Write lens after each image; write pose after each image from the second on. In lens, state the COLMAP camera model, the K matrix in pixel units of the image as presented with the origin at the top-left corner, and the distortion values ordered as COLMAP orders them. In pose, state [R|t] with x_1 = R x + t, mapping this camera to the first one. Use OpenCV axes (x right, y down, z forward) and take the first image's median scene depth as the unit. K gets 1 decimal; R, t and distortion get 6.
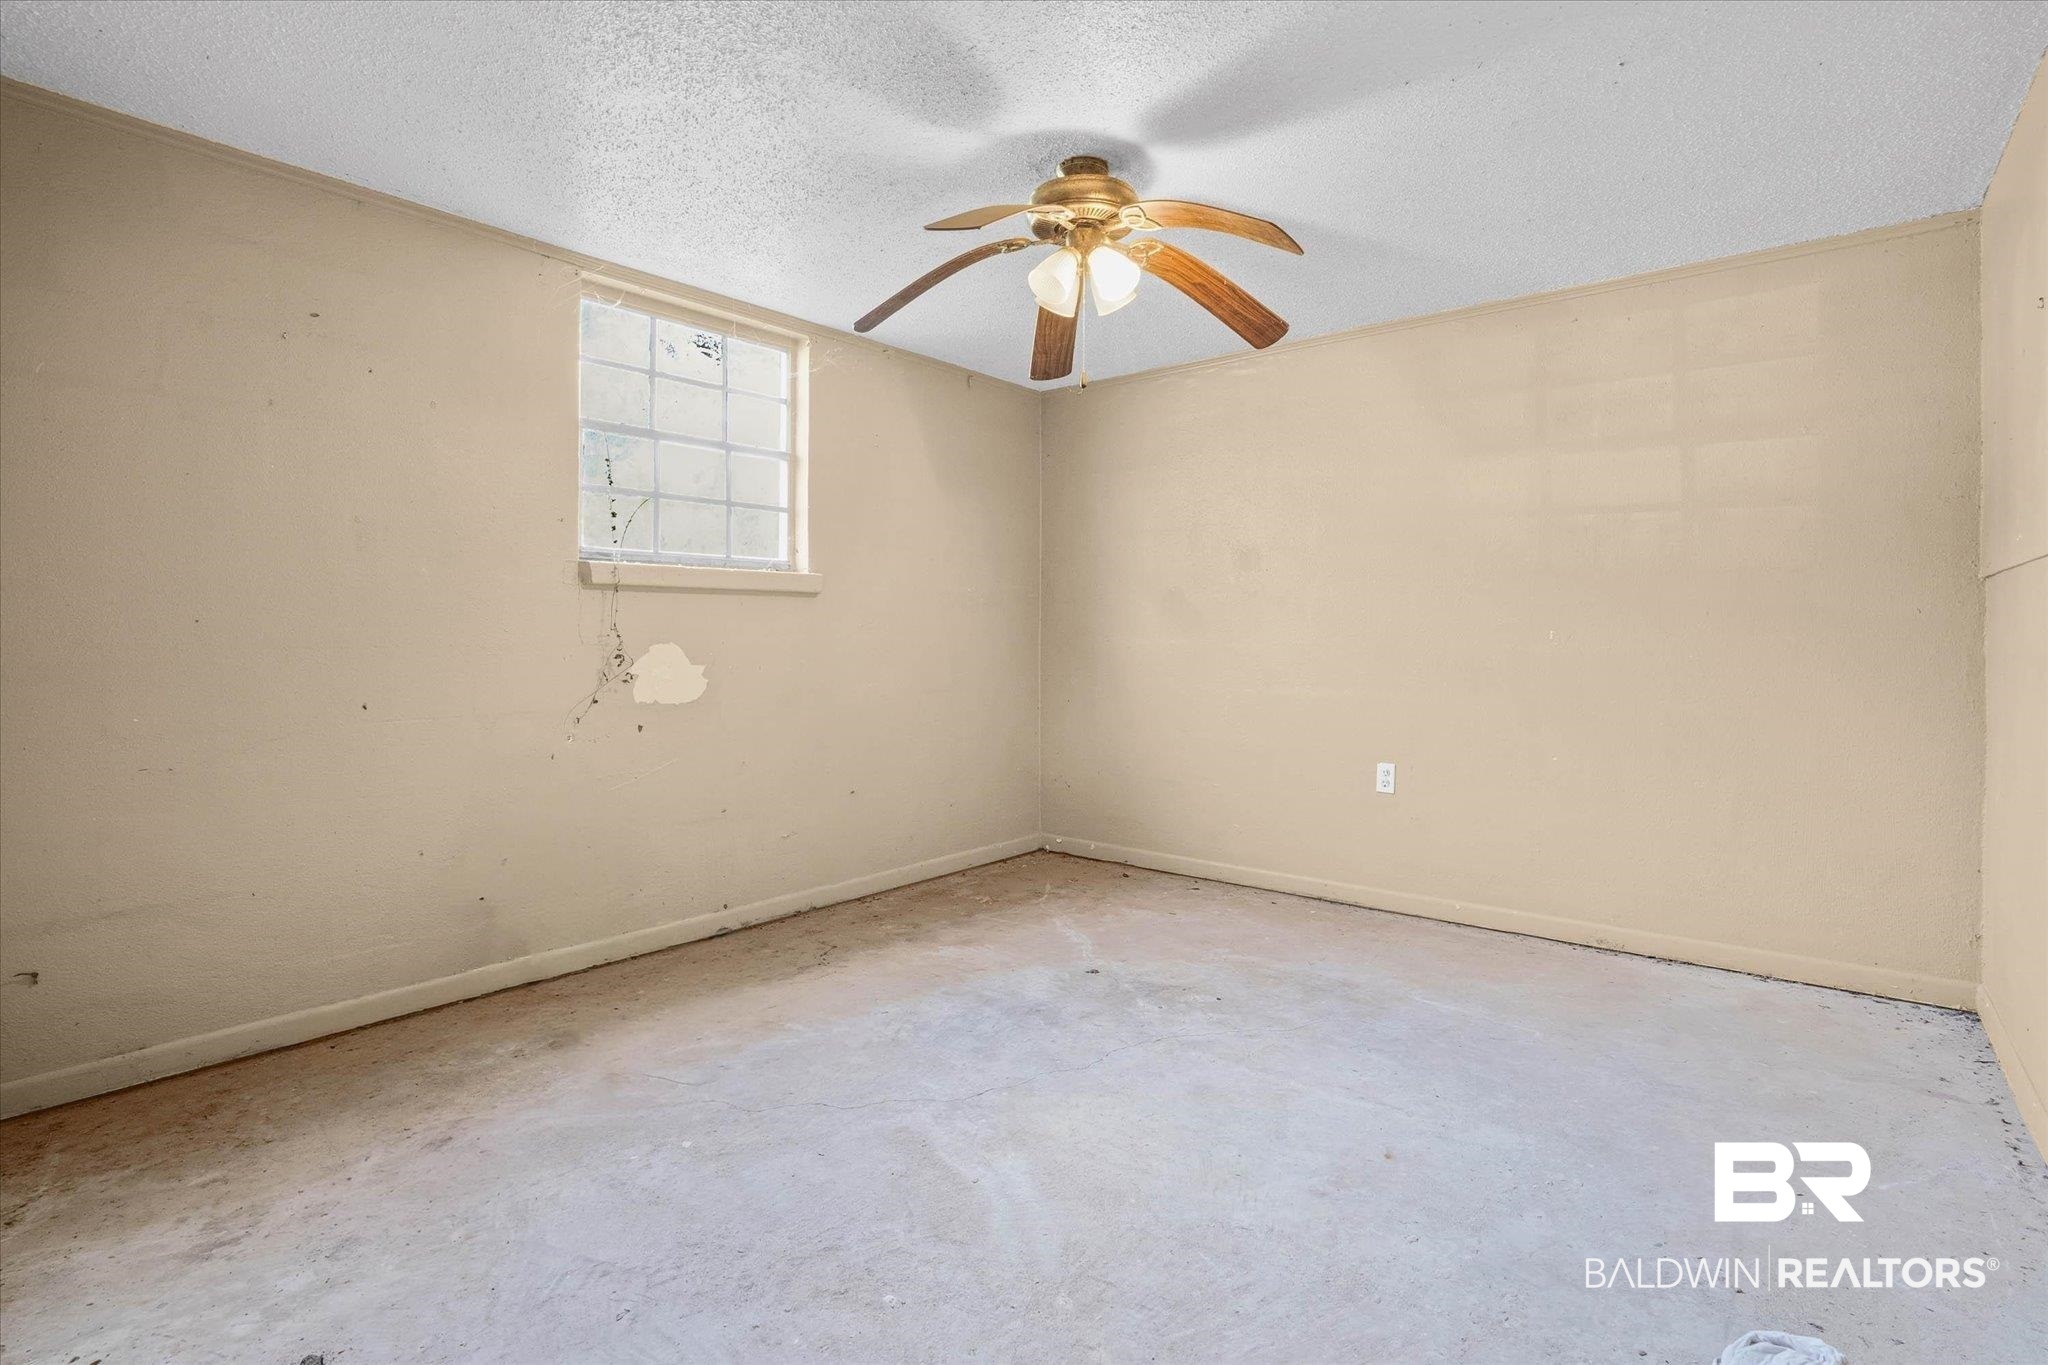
lens RADIAL K [[1065.5, 0, 952.3], [0, 1065.5, 617.7], [0, 0, 1]] dist [-0.095636, 0.035060]
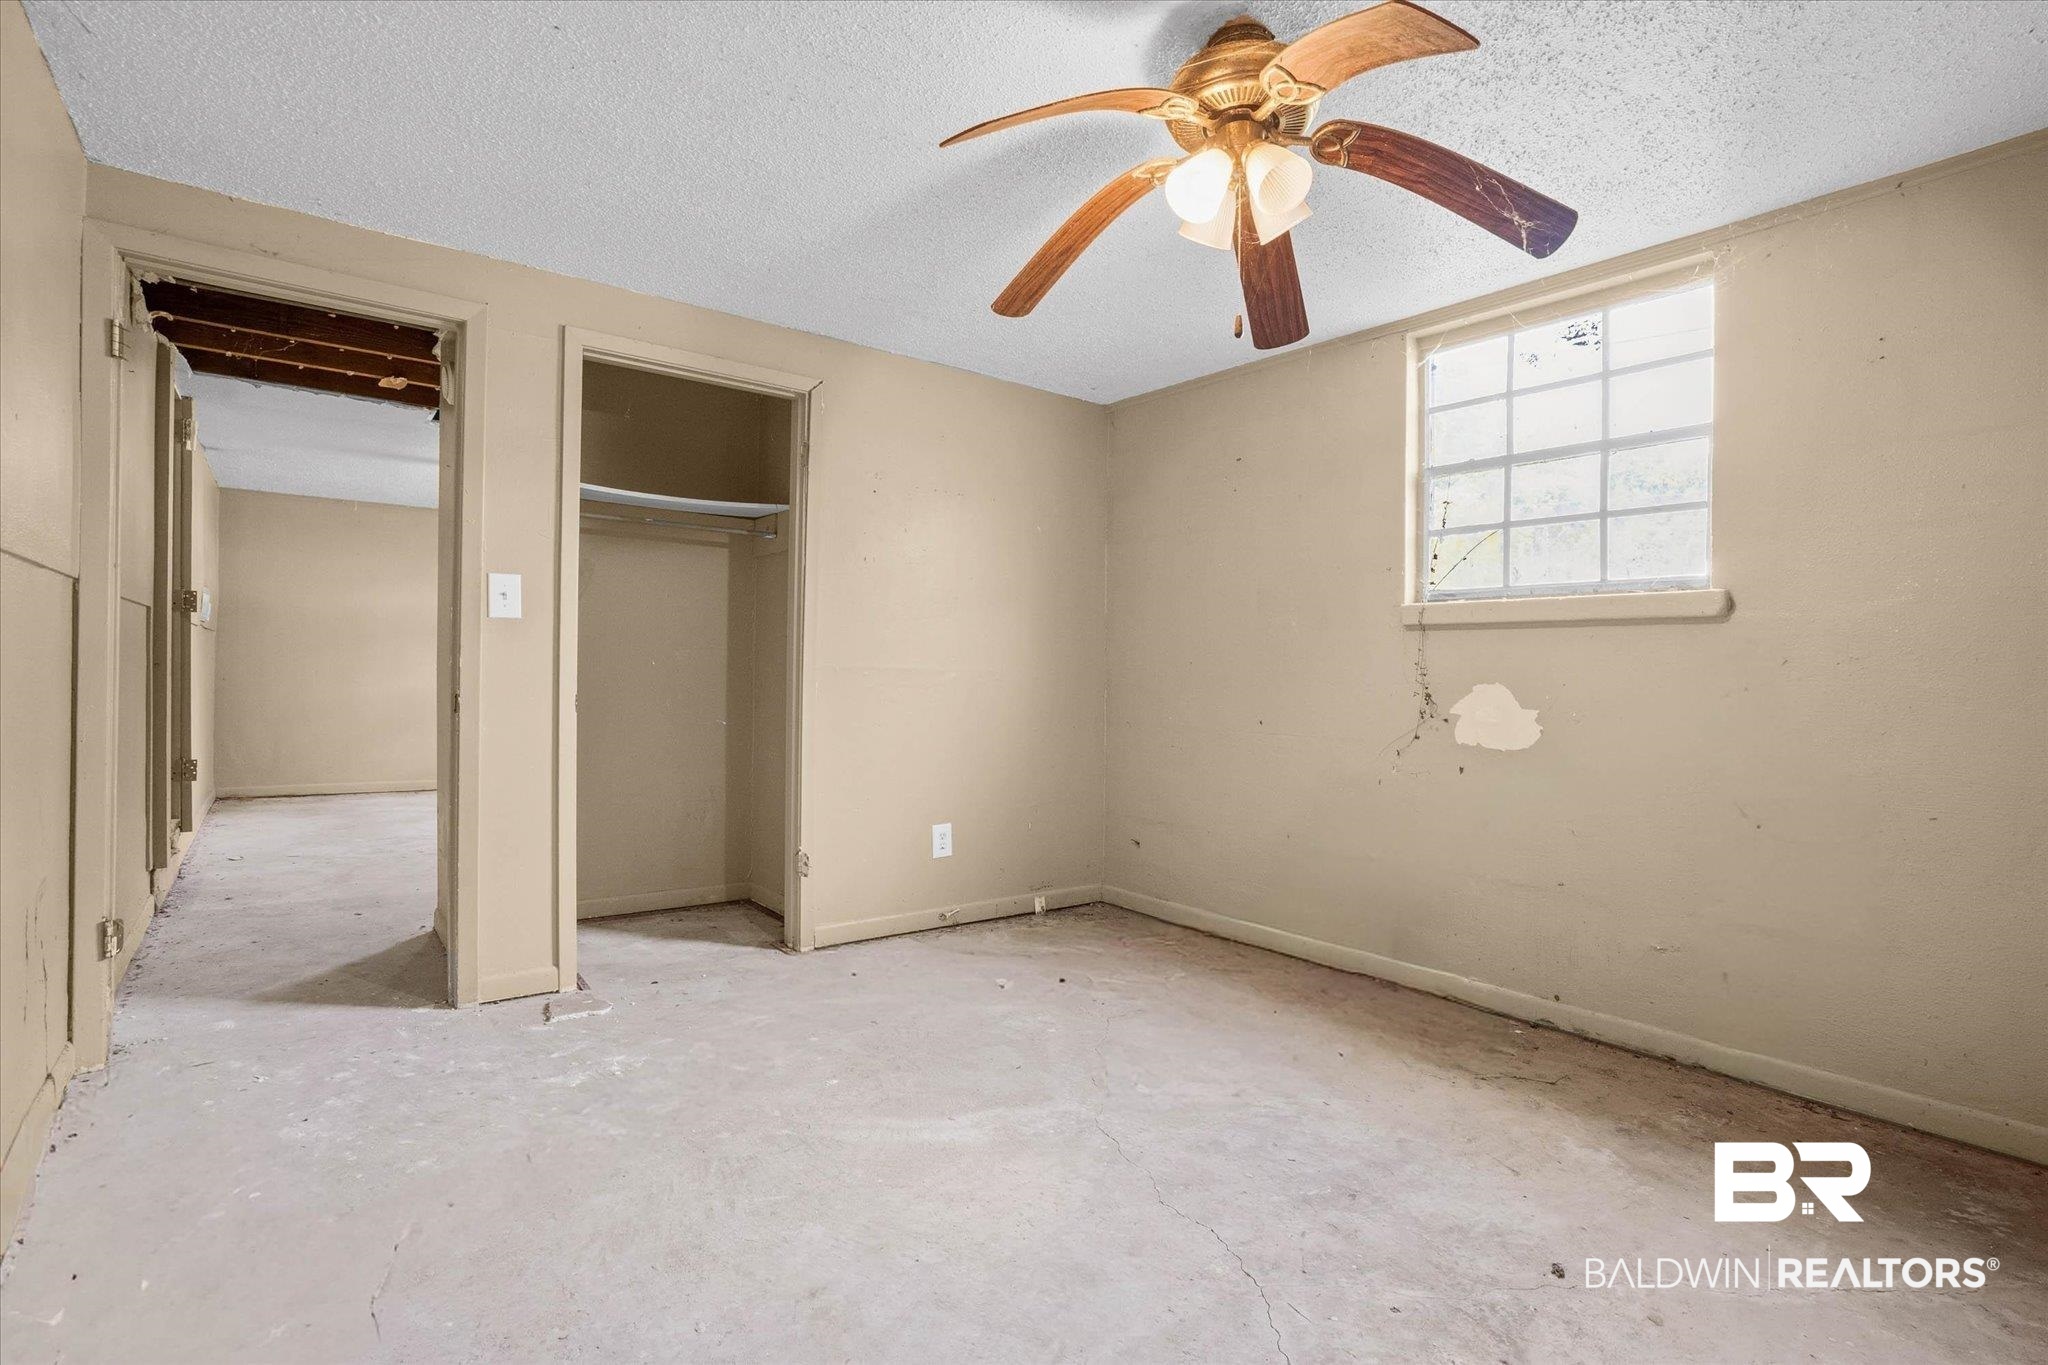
lens RADIAL K [[971.3, 0, 1020.6], [0, 971.3, 663.9], [0, 0, 1]] dist [-0.064364, 0.023384]
pose [[-0.210950, -0.008677, -0.977458, 0.680667], [0.000868, 0.999959, -0.009064, 0.014826], [0.977496, -0.002760, -0.210934, 0.815641]]
